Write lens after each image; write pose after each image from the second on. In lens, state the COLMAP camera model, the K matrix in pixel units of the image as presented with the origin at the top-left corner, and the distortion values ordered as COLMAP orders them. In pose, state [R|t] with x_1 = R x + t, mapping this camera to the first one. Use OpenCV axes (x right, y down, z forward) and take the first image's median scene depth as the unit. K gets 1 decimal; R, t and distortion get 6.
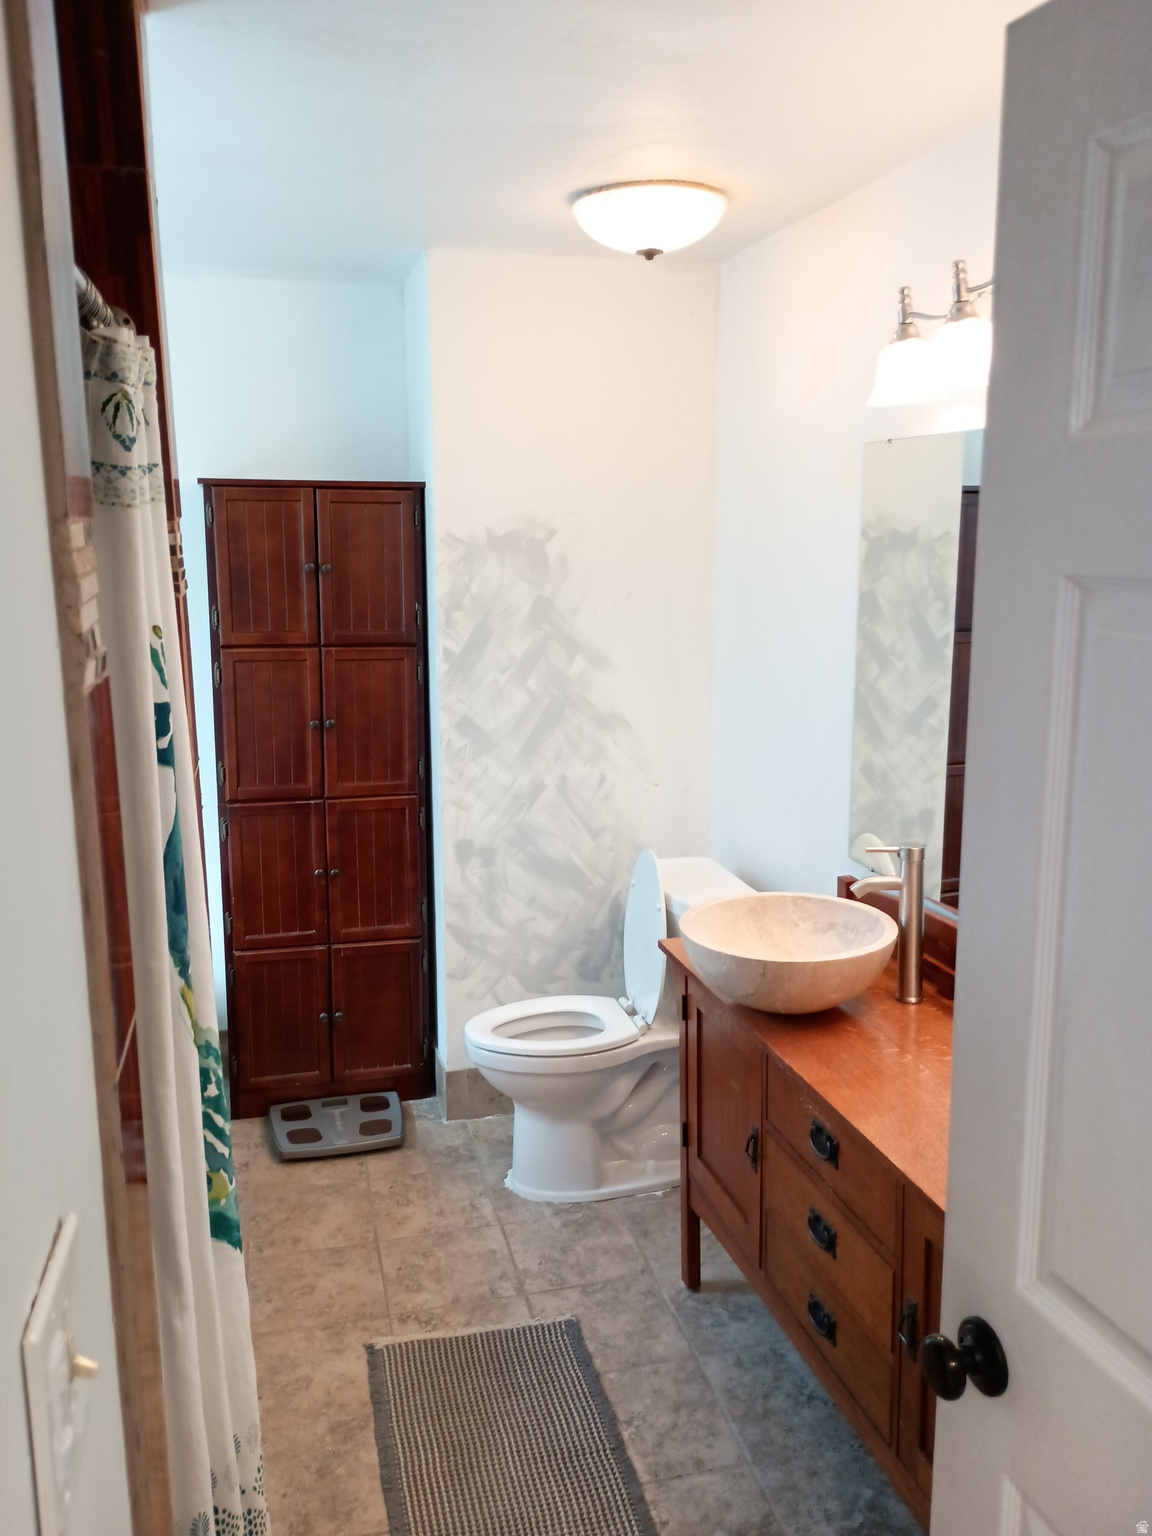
lens RADIAL K [[1244.7, 0, 576.0], [0, 1244.7, 768.0], [0, 0, 1]] dist [0.015010, 0.003788]
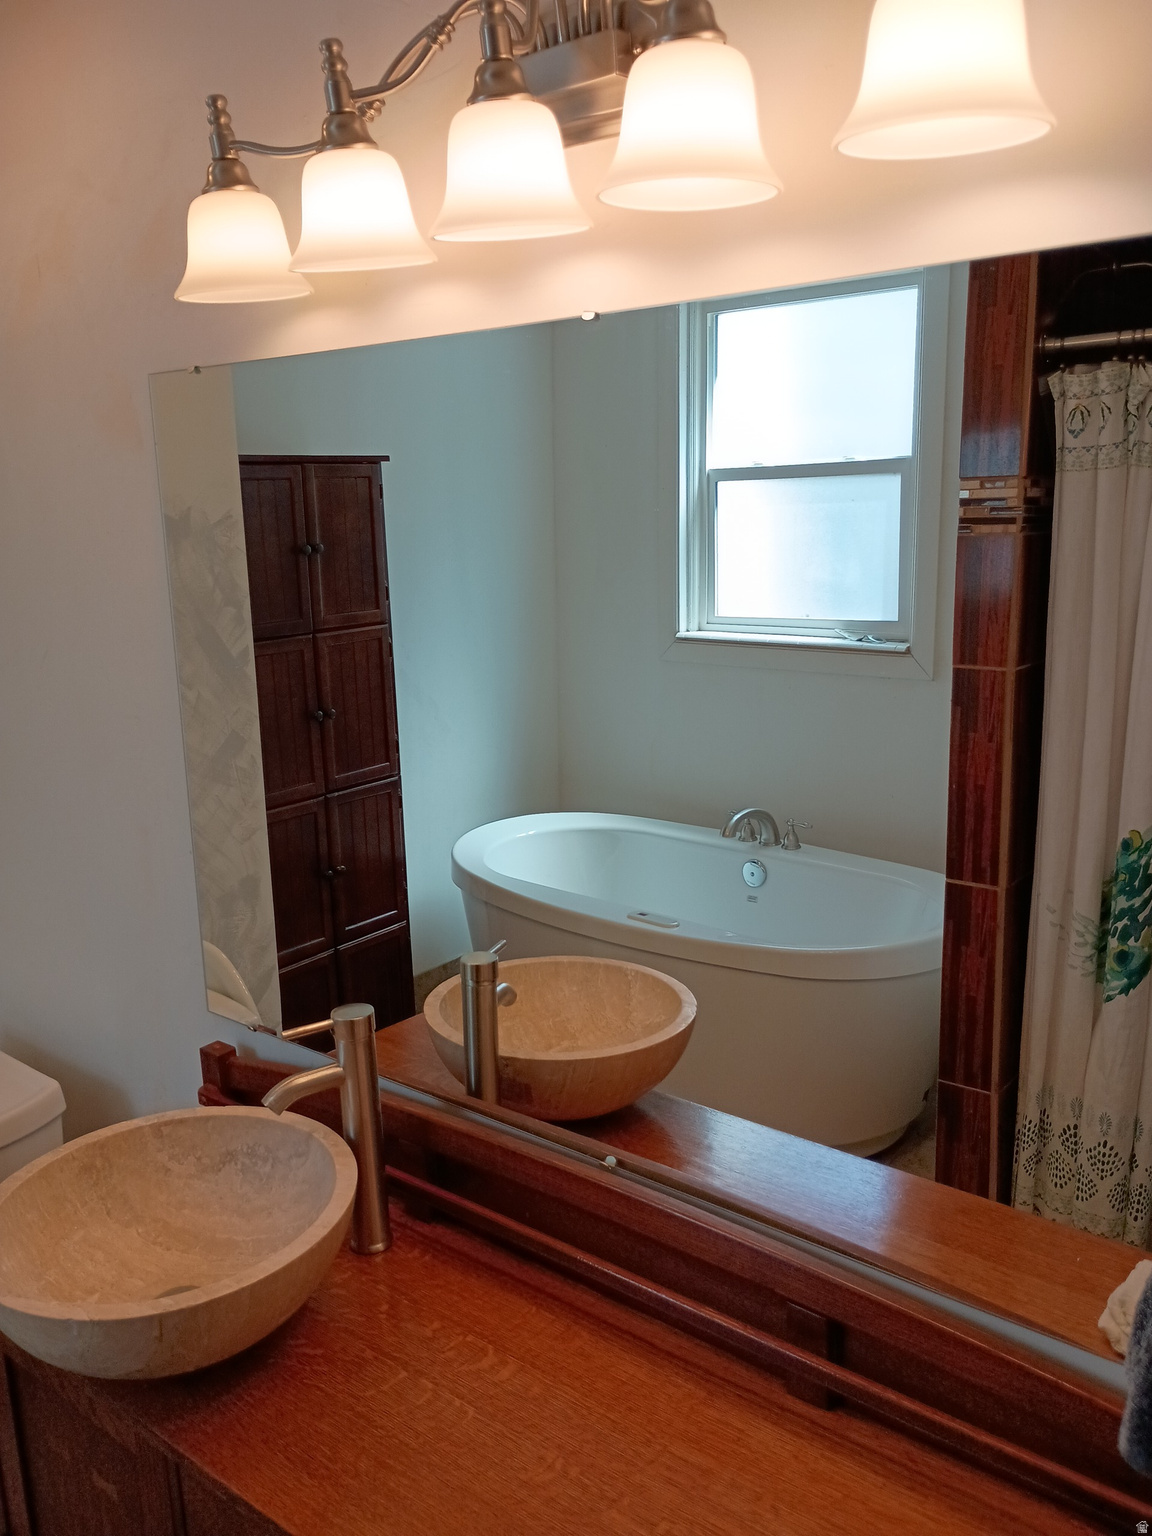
lens RADIAL K [[1244.7, 0, 576.0], [0, 1244.7, 768.0], [0, 0, 1]] dist [0.015010, 0.003788]
pose [[0.805930, -0.134179, 0.576604, 0.015746], [0.128136, 0.990425, 0.051379, -0.076093], [-0.577977, 0.032476, 0.815407, 0.413642]]
